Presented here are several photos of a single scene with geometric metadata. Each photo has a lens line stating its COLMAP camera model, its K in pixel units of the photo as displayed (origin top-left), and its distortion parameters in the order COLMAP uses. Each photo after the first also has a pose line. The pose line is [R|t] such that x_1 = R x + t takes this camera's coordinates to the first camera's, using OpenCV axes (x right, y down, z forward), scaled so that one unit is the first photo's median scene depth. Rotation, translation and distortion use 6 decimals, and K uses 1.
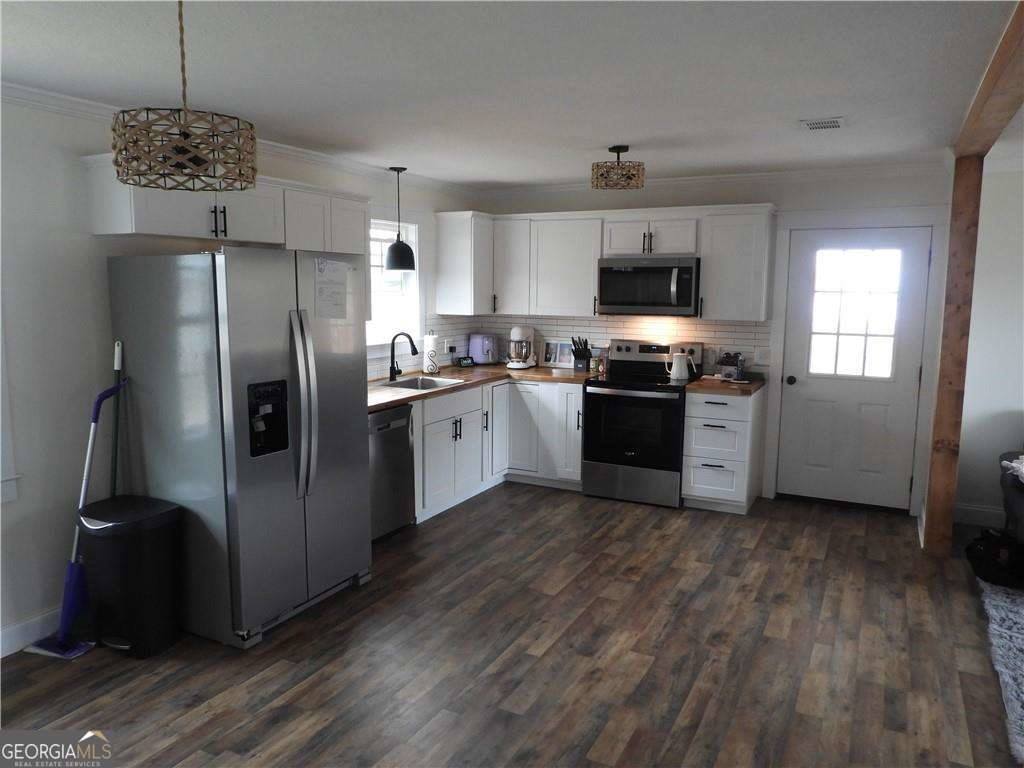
lens RADIAL K [[731.8, 0, 512.5], [0, 731.8, 384.6], [0, 0, 1]] dist [-0.015797, 0.004605]
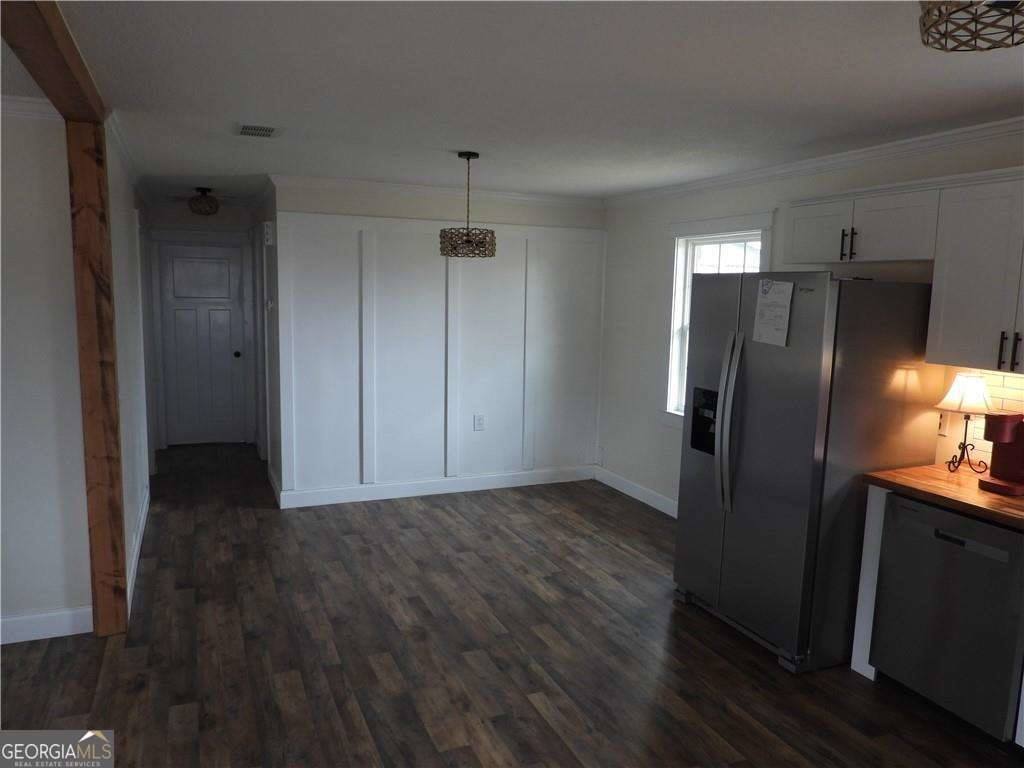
lens RADIAL K [[731.8, 0, 513.7], [0, 731.8, 387.1], [0, 0, 1]] dist [-0.015797, 0.004605]
pose [[-0.630709, 0.080334, -0.771850, 0.557988], [-0.129974, 0.969642, 0.207127, -0.155282], [0.765058, 0.230957, -0.601120, 1.097697]]
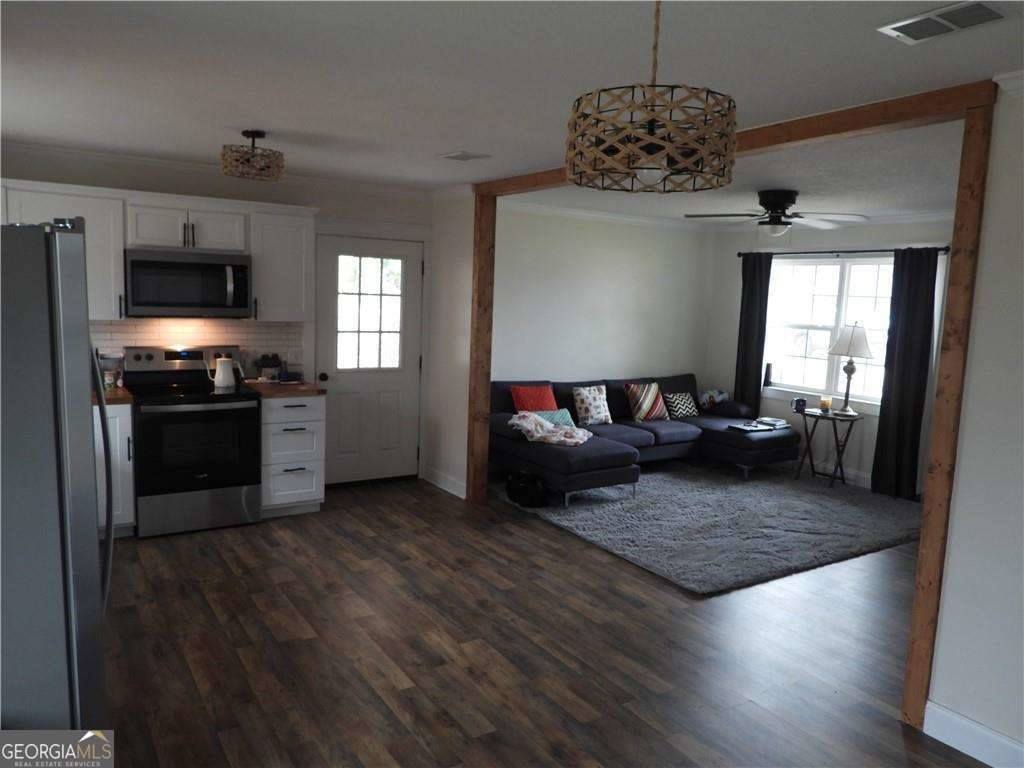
lens RADIAL K [[731.8, 0, 512.5], [0, 731.8, 383.4], [0, 0, 1]] dist [-0.015797, 0.004605]
pose [[0.492247, -0.093050, 0.865468, -0.512001], [0.083019, 0.994756, 0.059733, -0.047328], [-0.866488, 0.042447, 0.497391, 0.303598]]
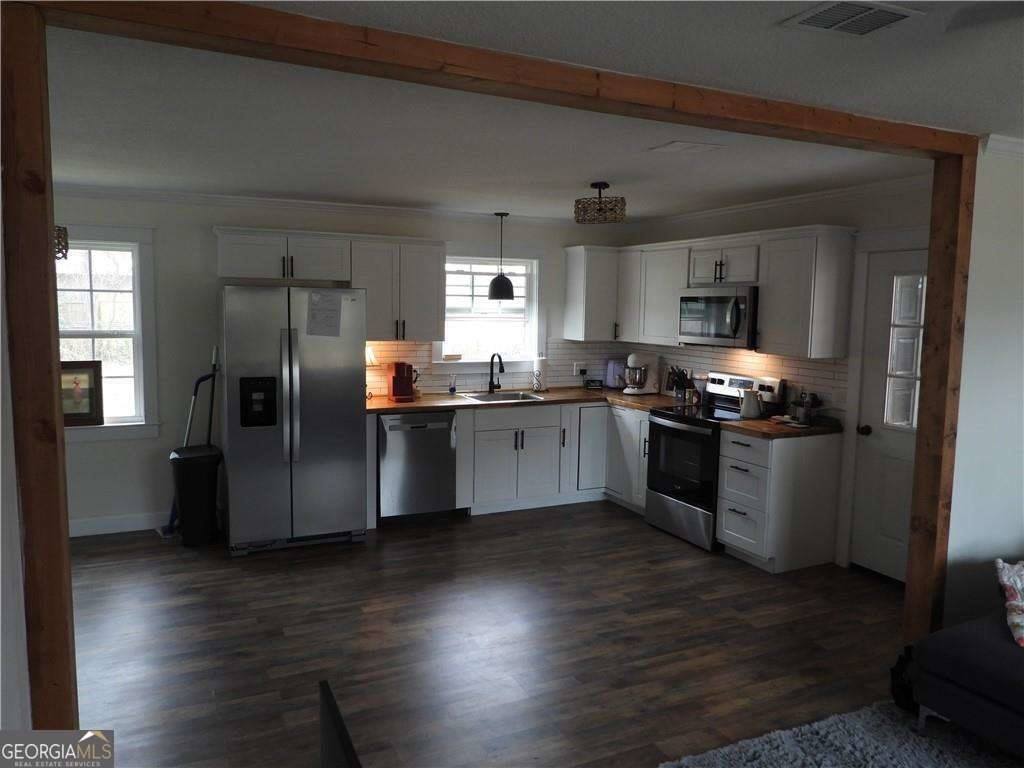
lens RADIAL K [[731.8, 0, 511.3], [0, 731.8, 385.4], [0, 0, 1]] dist [-0.015797, 0.004605]
pose [[0.795200, 0.071120, -0.602163, 0.715344], [-0.091600, 0.995790, -0.003354, -0.022002], [0.599389, 0.057825, 0.798366, 0.104701]]
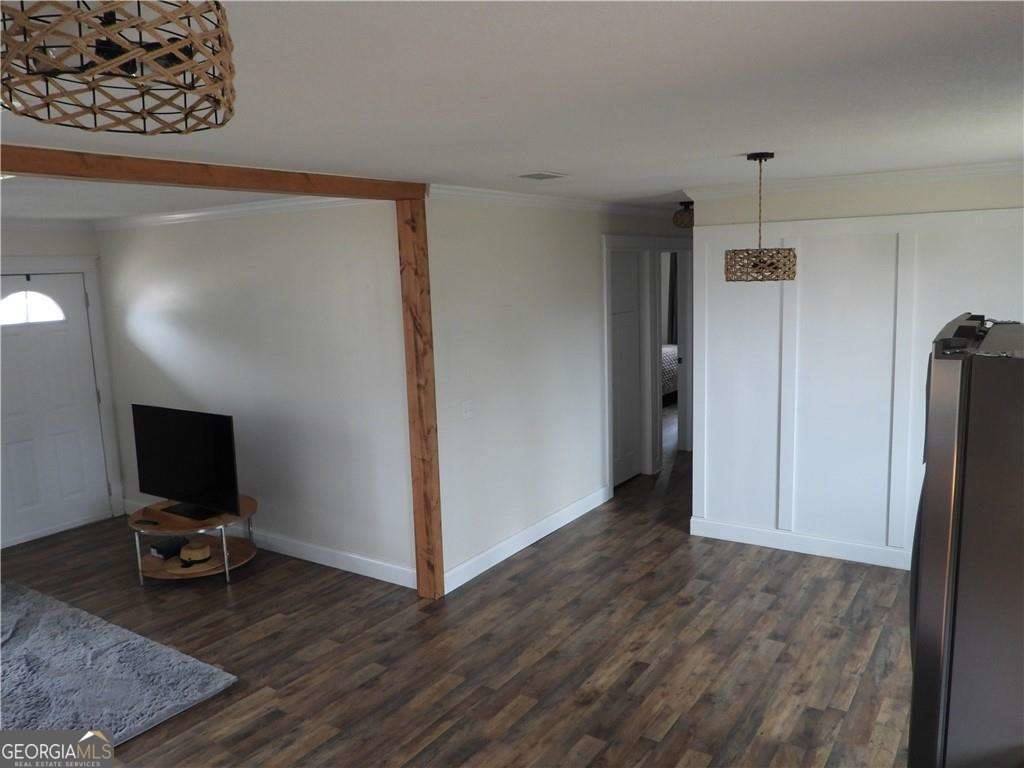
lens RADIAL K [[788.8, 0, 514.0], [0, 788.8, 389.0], [0, 0, 1]] dist [-0.017805, 0.002965]
pose [[-0.993847, 0.006806, 0.110548, -0.009164], [0.038233, 0.957840, 0.284747, -0.256725], [-0.103950, 0.287222, -0.952207, 1.295061]]
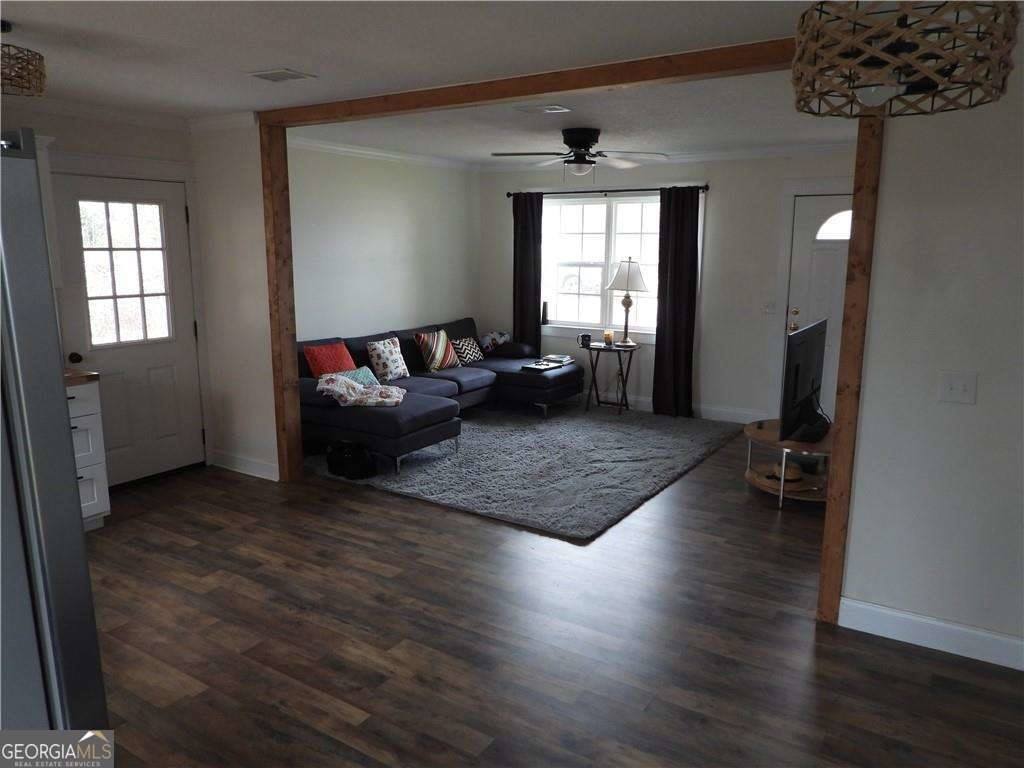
lens RADIAL K [[731.8, 0, 511.0], [0, 731.8, 381.7], [0, 0, 1]] dist [-0.015797, 0.004605]
pose [[0.091445, -0.189395, 0.977634, -0.493400], [0.130615, 0.975546, 0.176773, -0.077420], [-0.987207, 0.111528, 0.113947, 0.539250]]
